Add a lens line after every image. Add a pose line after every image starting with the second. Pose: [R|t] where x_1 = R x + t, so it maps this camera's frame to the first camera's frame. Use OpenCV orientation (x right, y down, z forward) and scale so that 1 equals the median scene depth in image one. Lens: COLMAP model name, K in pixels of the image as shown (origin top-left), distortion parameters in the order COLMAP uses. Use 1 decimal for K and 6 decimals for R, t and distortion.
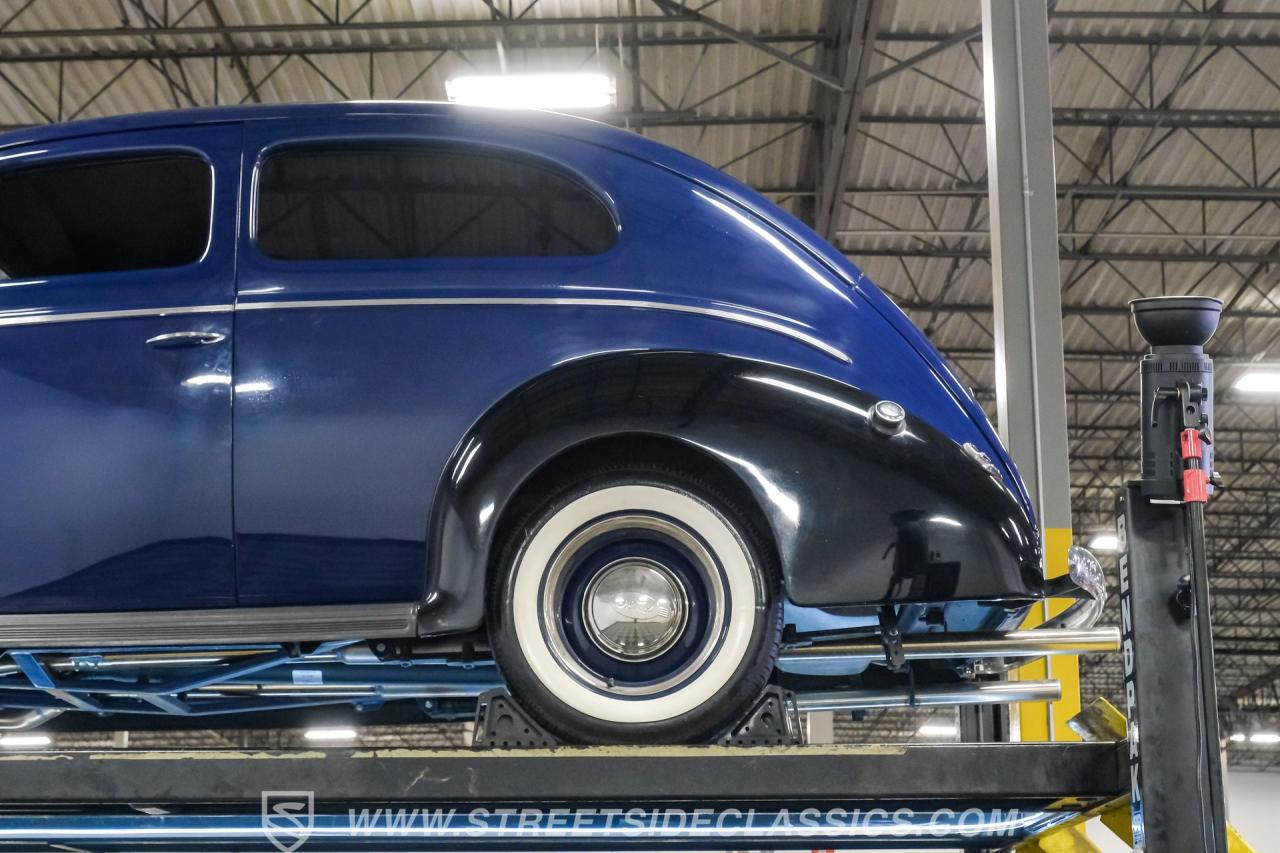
lens RADIAL K [[1712.8, 0, 640.0], [0, 1712.8, 426.5], [0, 0, 1]] dist [-0.015168, -0.003648]
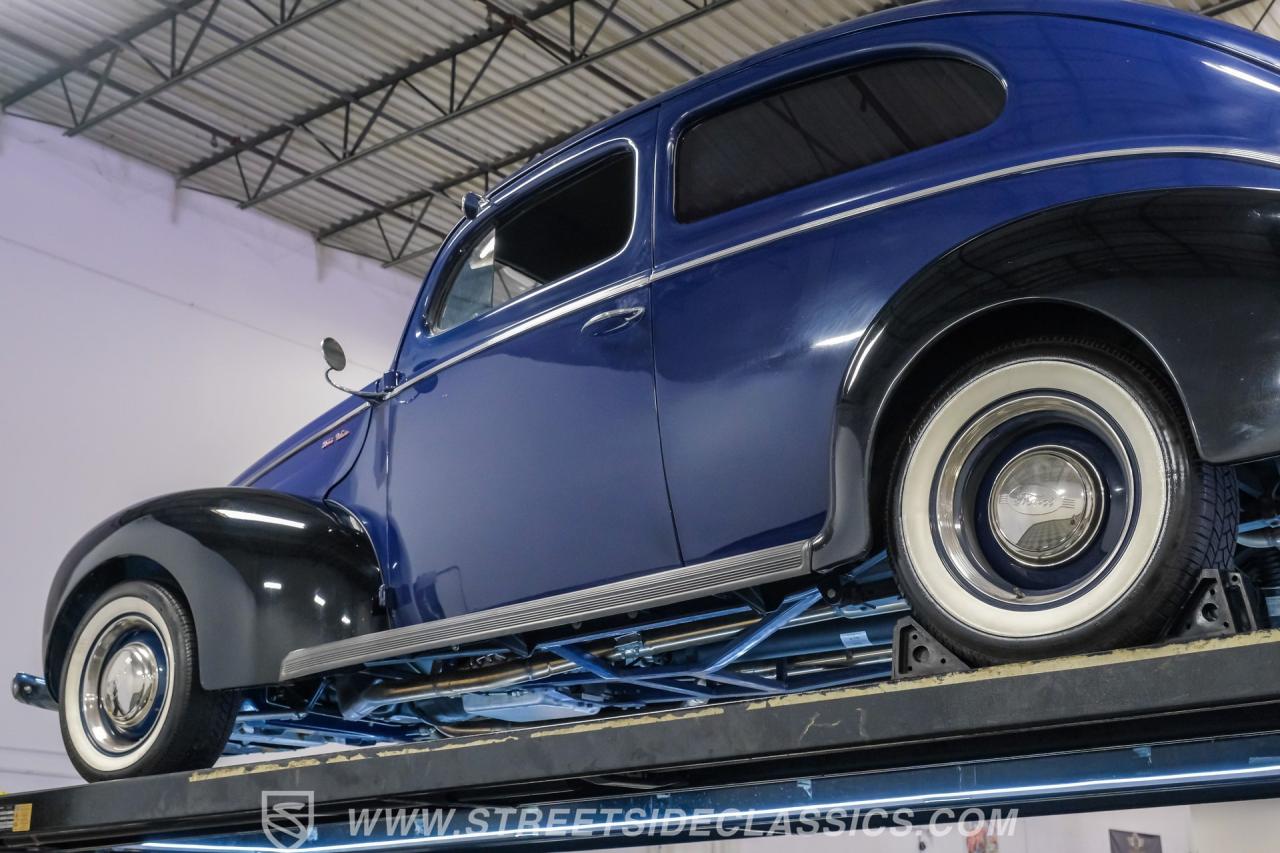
lens RADIAL K [[1712.8, 0, 640.0], [0, 1712.8, 426.5], [0, 0, 1]] dist [-0.015168, -0.003648]
pose [[0.809965, -0.189365, -0.555066, 0.291355], [0.162340, 0.981849, -0.098075, 0.111392], [0.563563, -0.010672, 0.826004, 0.184832]]
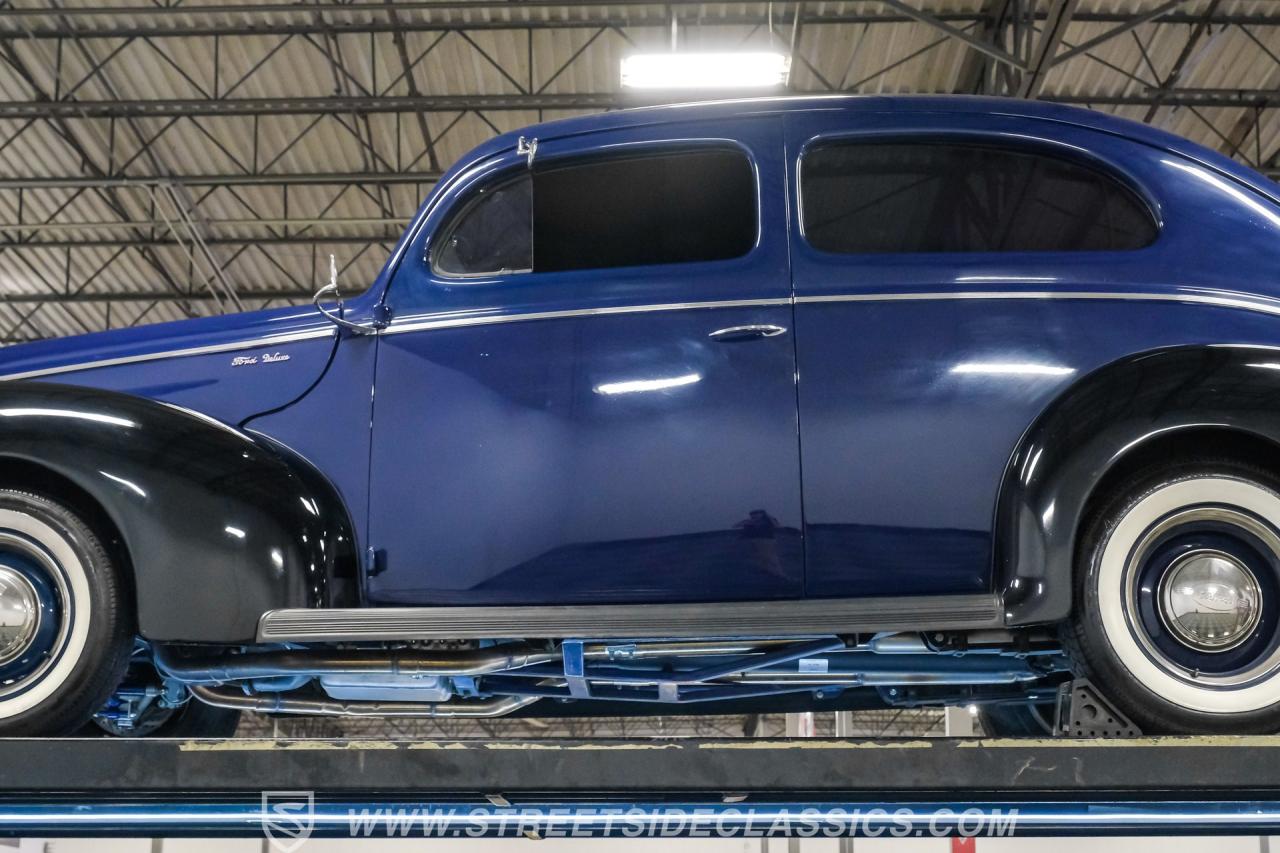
lens RADIAL K [[1738.9, 0, 604.5], [0, 1738.9, 399.3], [0, 0, 1]] dist [-0.018993, -0.021529]
pose [[0.999986, 0.004844, 0.002304, -0.342934], [-0.004843, 0.999988, -0.000509, -0.009839], [-0.002307, 0.000498, 0.999997, -0.025095]]
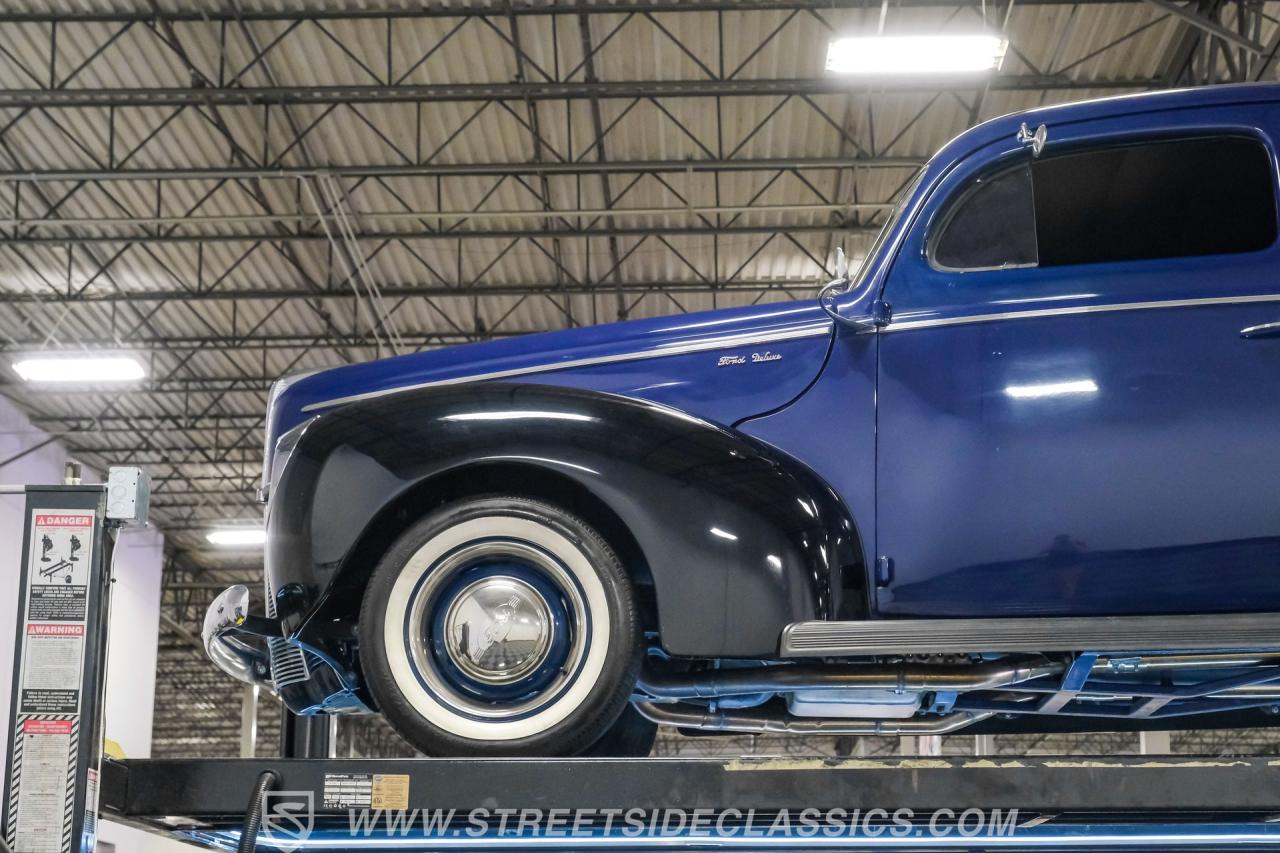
lens RADIAL K [[1827.5, 0, 640.0], [0, 1827.5, 426.5], [0, 0, 1]] dist [-0.019255, 0.005138]
pose [[0.999981, 0.002856, 0.005432, -0.613876], [-0.002926, 0.999912, 0.012960, -0.008085], [-0.005395, -0.012975, 0.999901, -0.021917]]
